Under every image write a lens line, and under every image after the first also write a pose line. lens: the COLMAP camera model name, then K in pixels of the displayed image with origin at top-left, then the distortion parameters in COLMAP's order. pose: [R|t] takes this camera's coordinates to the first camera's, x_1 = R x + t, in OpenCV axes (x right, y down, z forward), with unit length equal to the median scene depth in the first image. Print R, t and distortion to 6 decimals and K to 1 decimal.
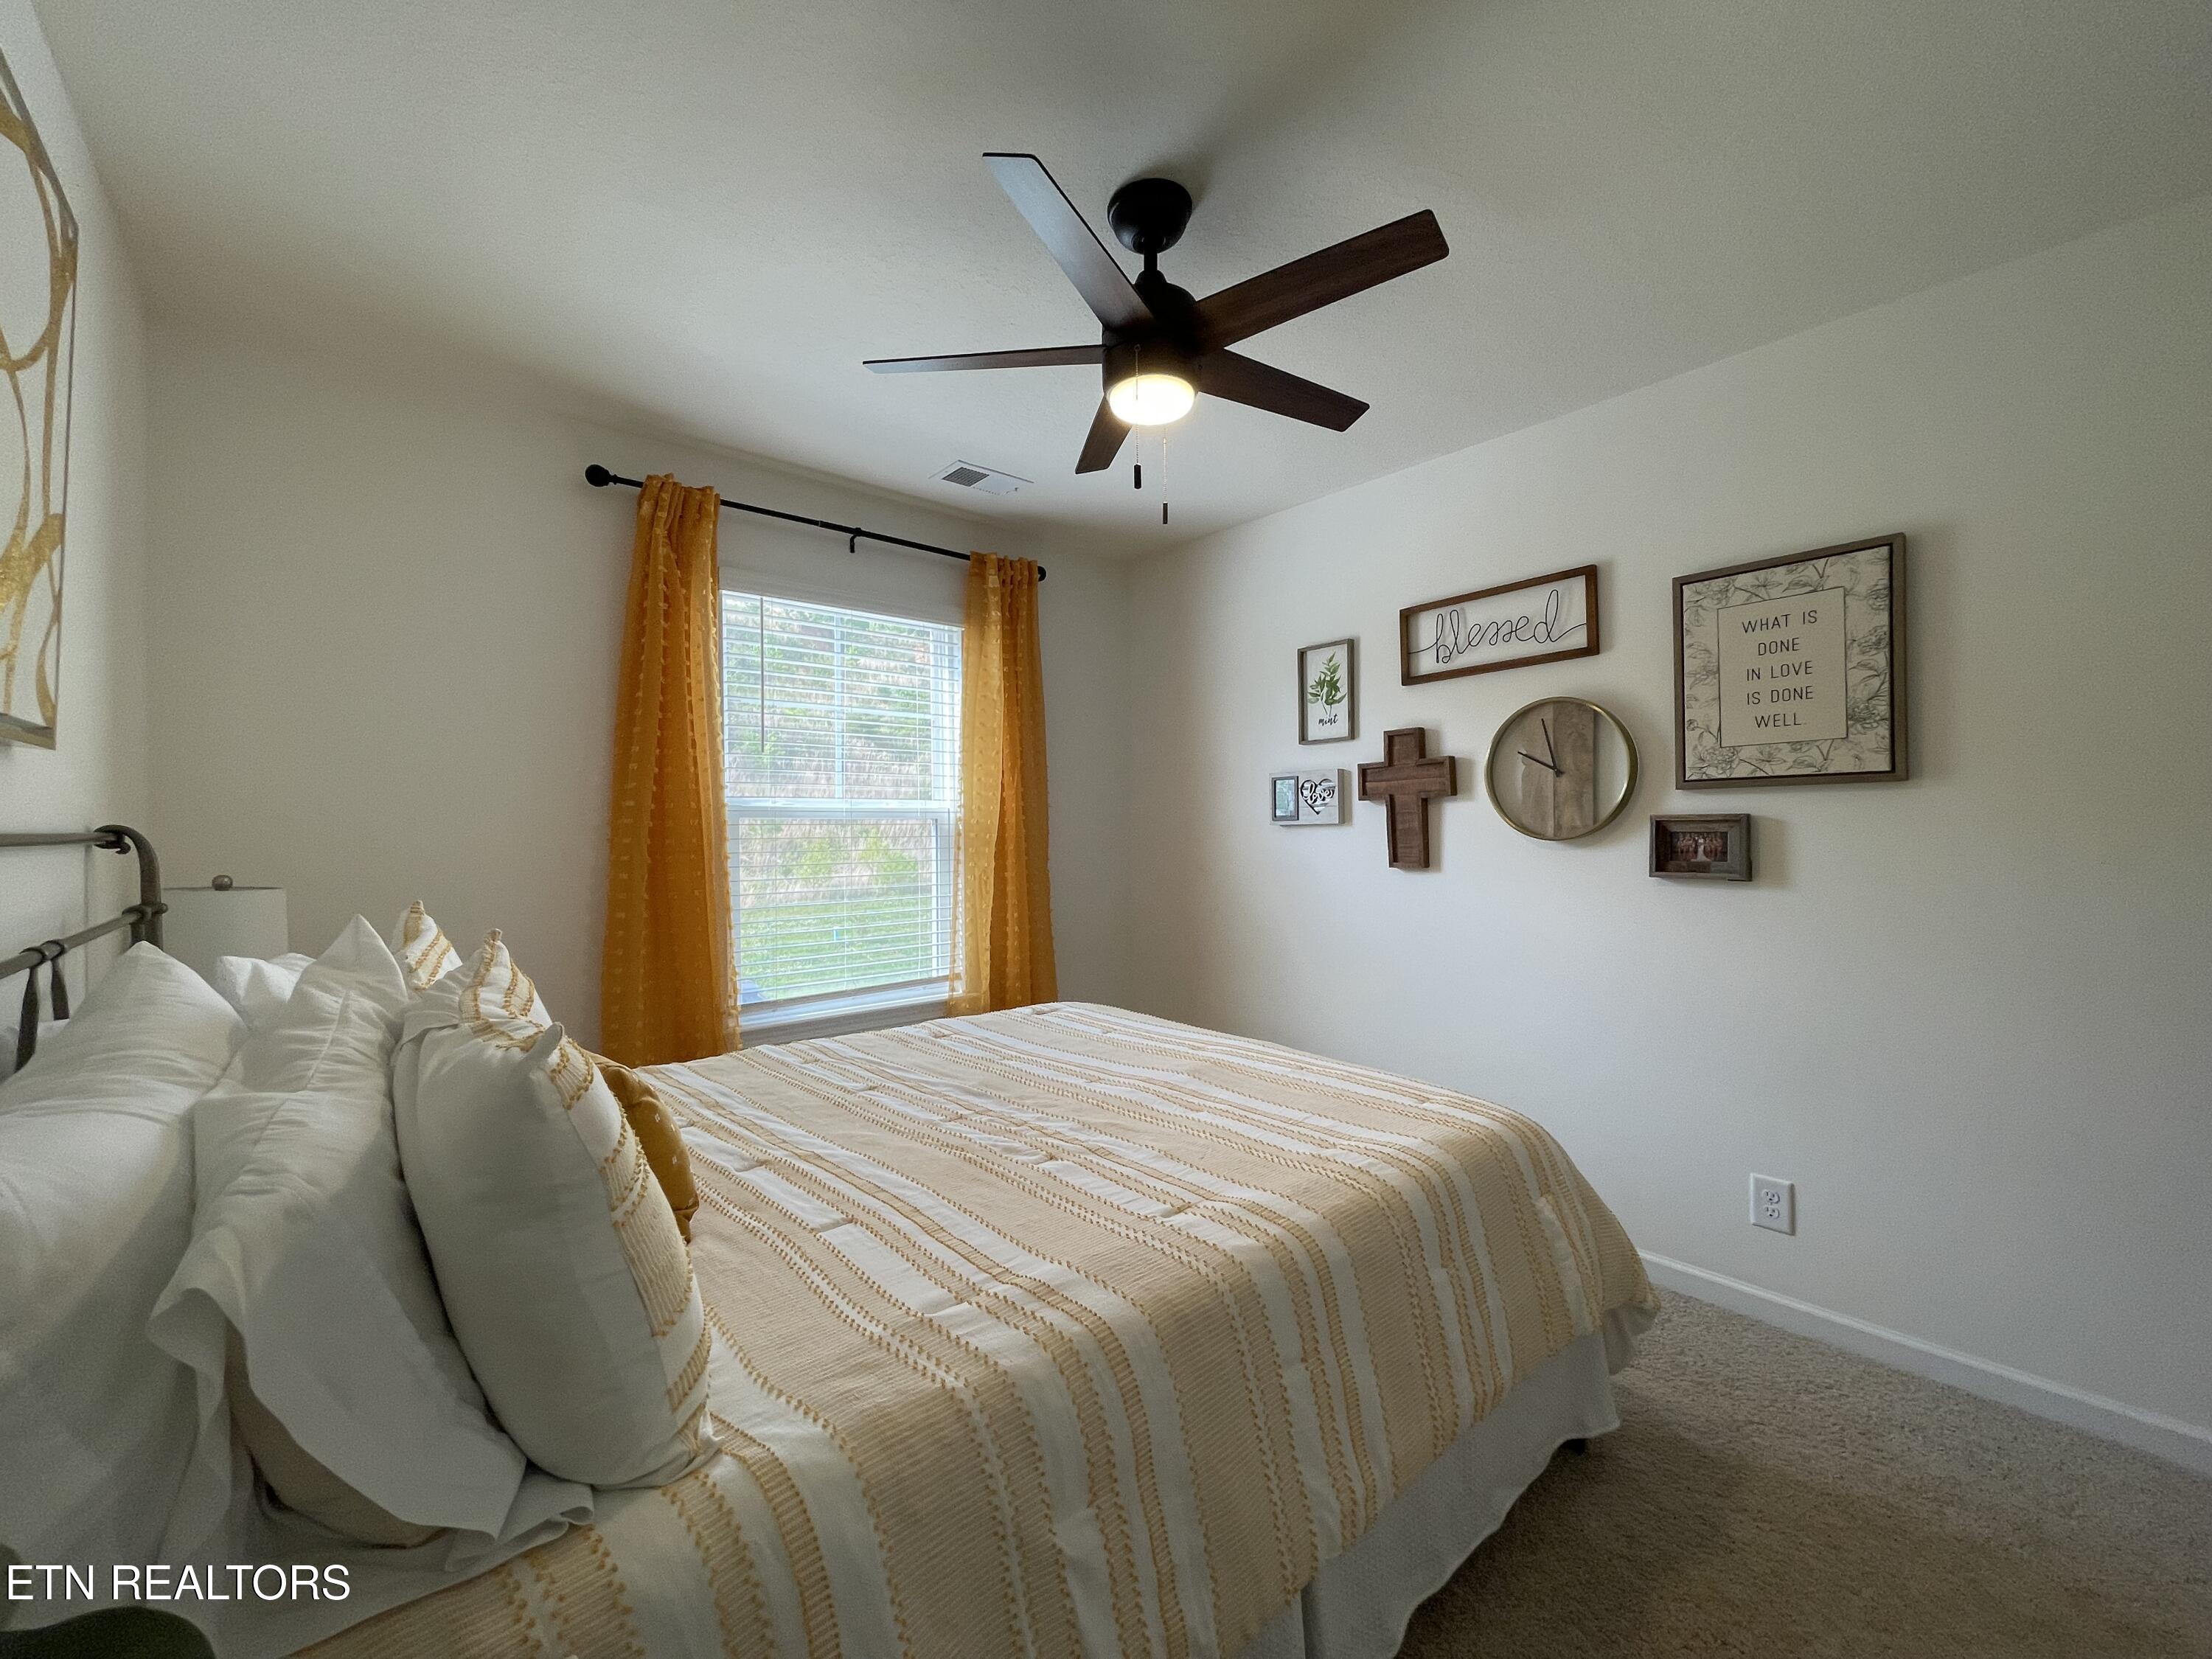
lens RADIAL K [[886.1, 0, 1108.3], [0, 886.1, 824.0], [0, 0, 1]] dist [-0.002228, 0.000271]
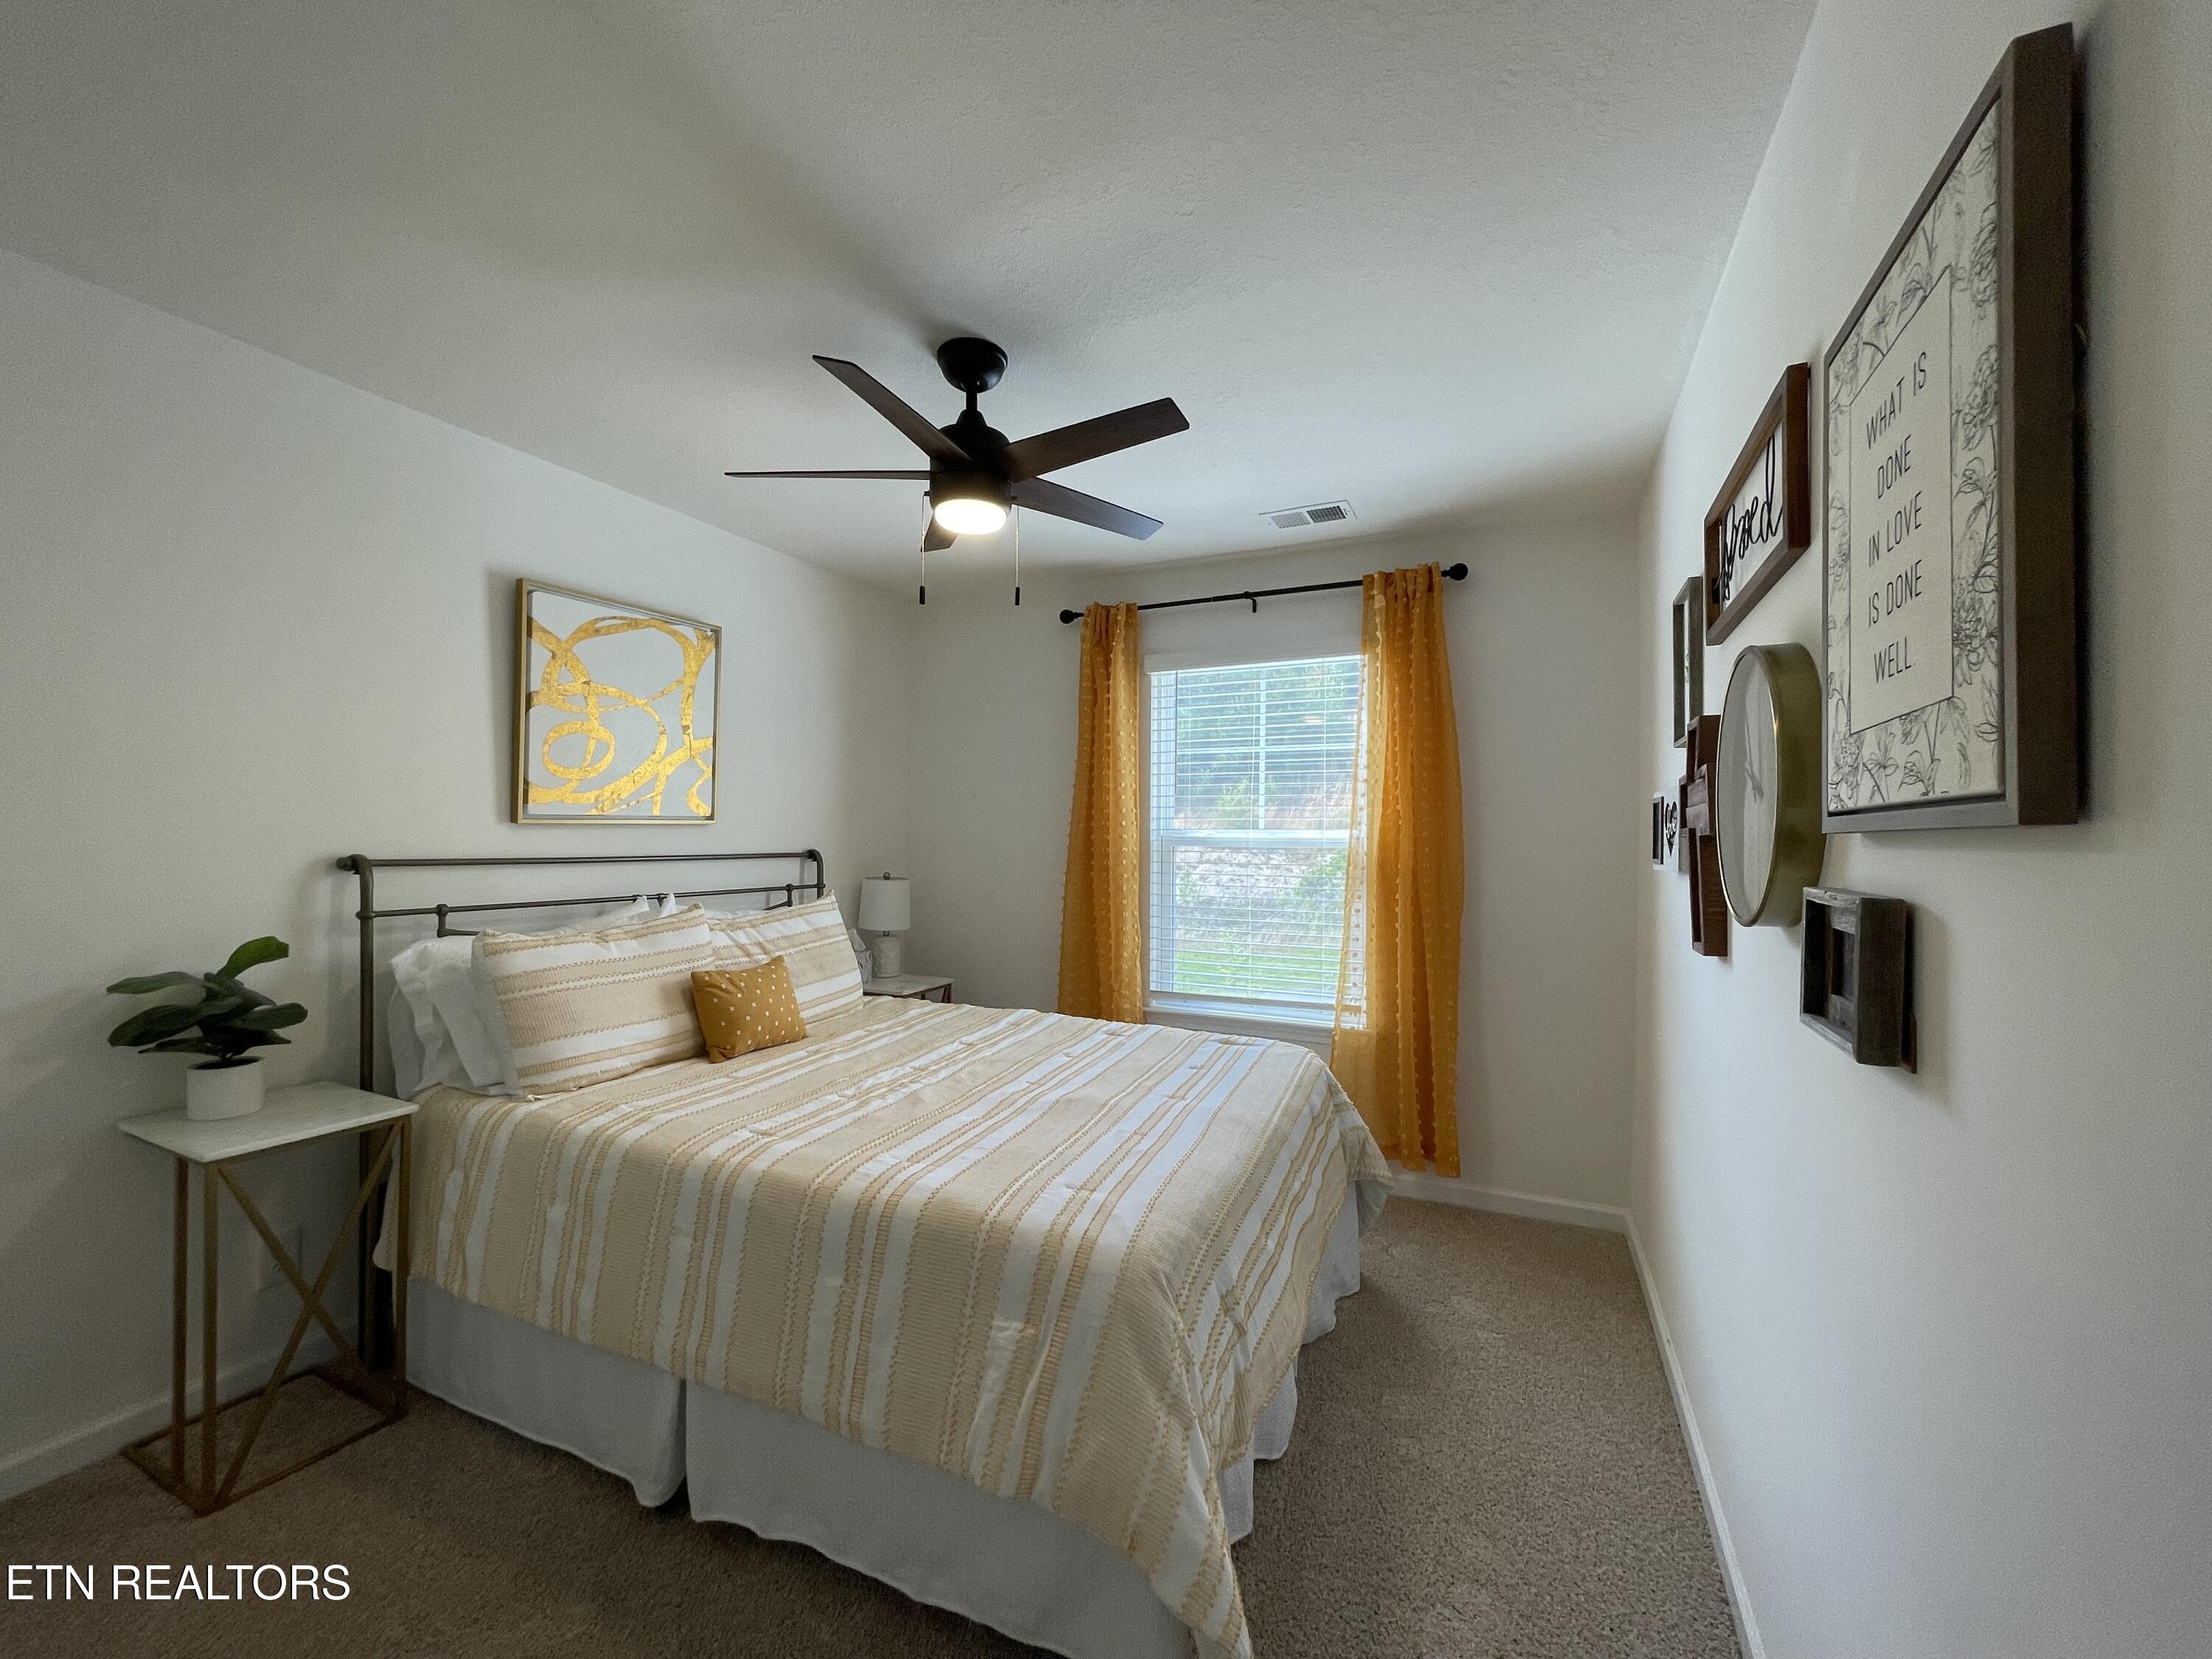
lens RADIAL K [[886.1, 0, 1111.5], [0, 886.1, 829.0], [0, 0, 1]] dist [-0.002228, 0.000271]
pose [[0.414488, 0.002819, -0.910050, 1.111508], [-0.006416, 0.999979, 0.000175, -0.048466], [0.910032, 0.005766, 0.414498, 0.614335]]
